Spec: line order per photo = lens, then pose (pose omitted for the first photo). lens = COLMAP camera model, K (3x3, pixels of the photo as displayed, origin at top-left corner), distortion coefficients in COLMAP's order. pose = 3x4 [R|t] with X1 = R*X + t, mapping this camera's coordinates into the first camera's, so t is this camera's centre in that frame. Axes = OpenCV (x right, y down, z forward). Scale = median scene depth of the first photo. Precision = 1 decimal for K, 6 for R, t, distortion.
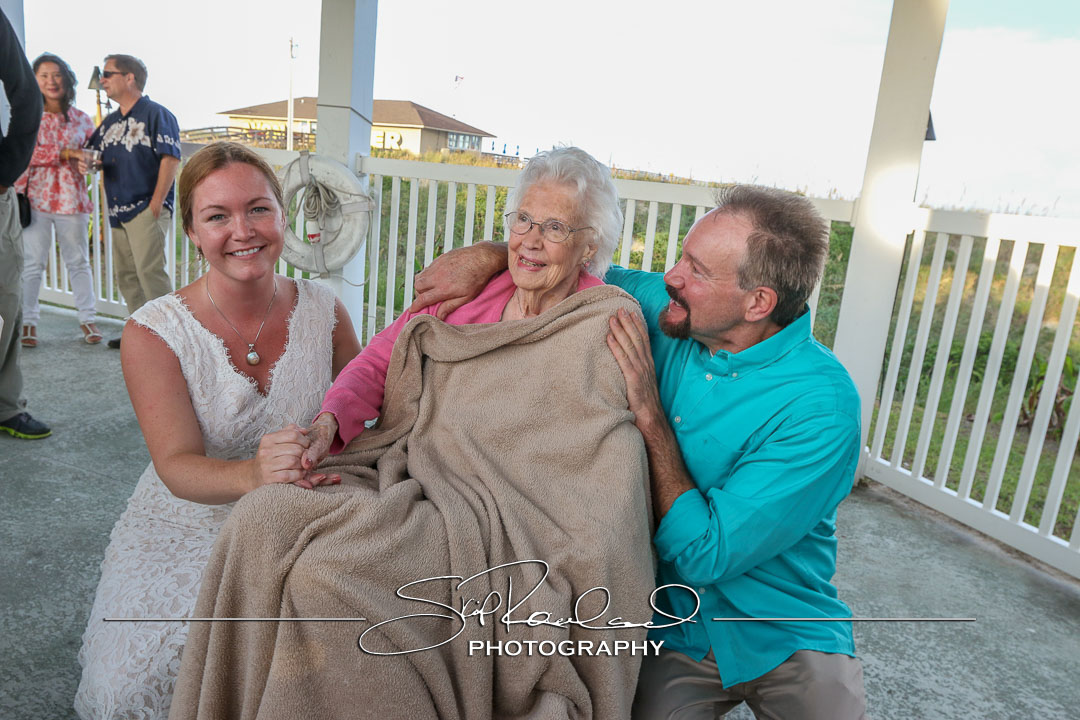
lens RADIAL K [[781.0, 0, 533.5], [0, 781.0, 356.3], [0, 0, 1]] dist [-0.066595, 0.032879]
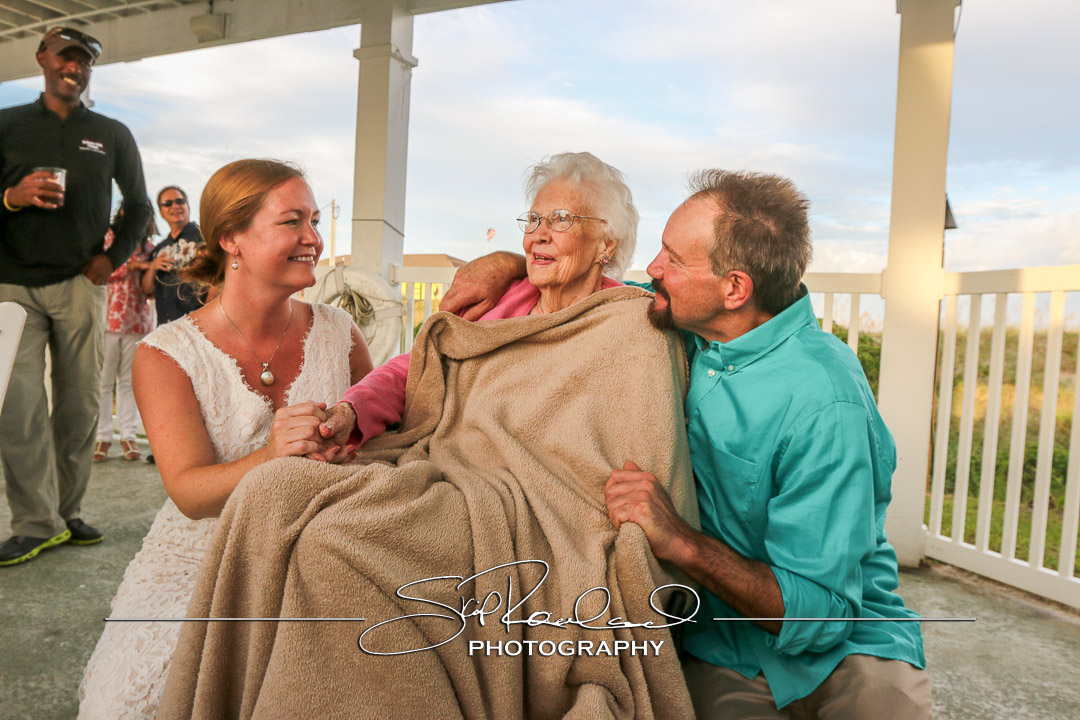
lens RADIAL K [[775.9, 0, 533.0], [0, 775.9, 355.7], [0, 0, 1]] dist [-0.064185, 0.025888]
pose [[0.997960, -0.045642, -0.044643, 0.006976], [0.036728, 0.982365, -0.183330, 0.097389], [0.052224, 0.181316, 0.982037, 0.028336]]
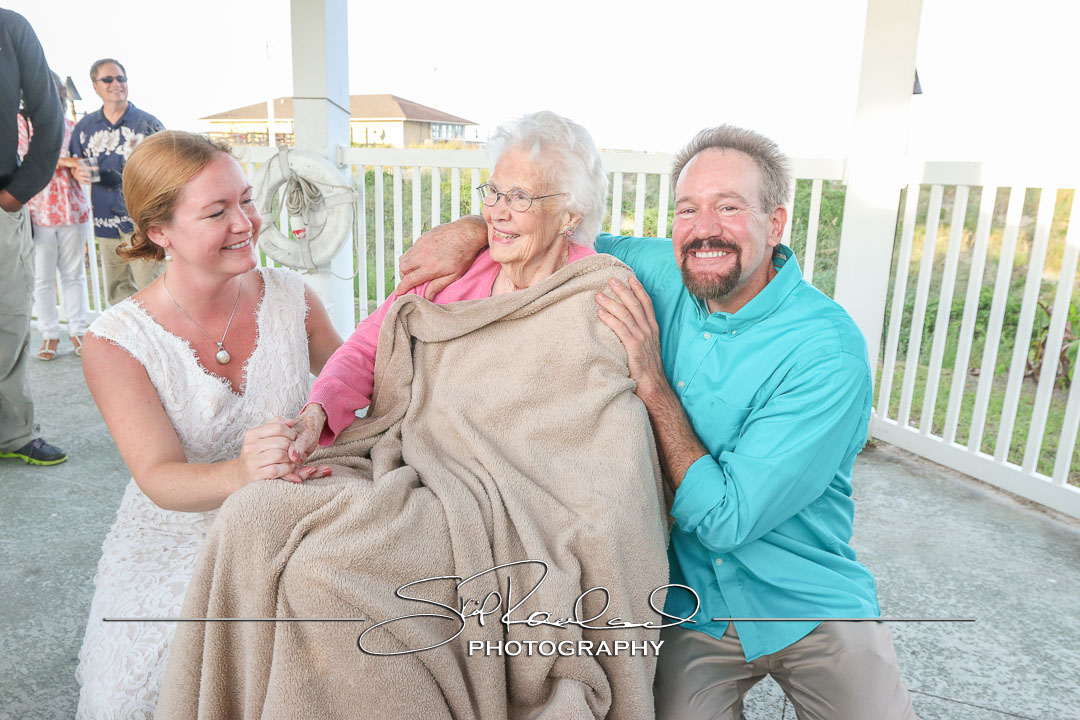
lens RADIAL K [[781.0, 0, 533.5], [0, 781.0, 356.3], [0, 0, 1]] dist [-0.066595, 0.032879]
pose [[0.997790, -0.066416, 0.001889, 0.002652], [0.066371, 0.997626, 0.018342, 0.007543], [-0.003102, -0.018176, 0.999830, 0.022456]]
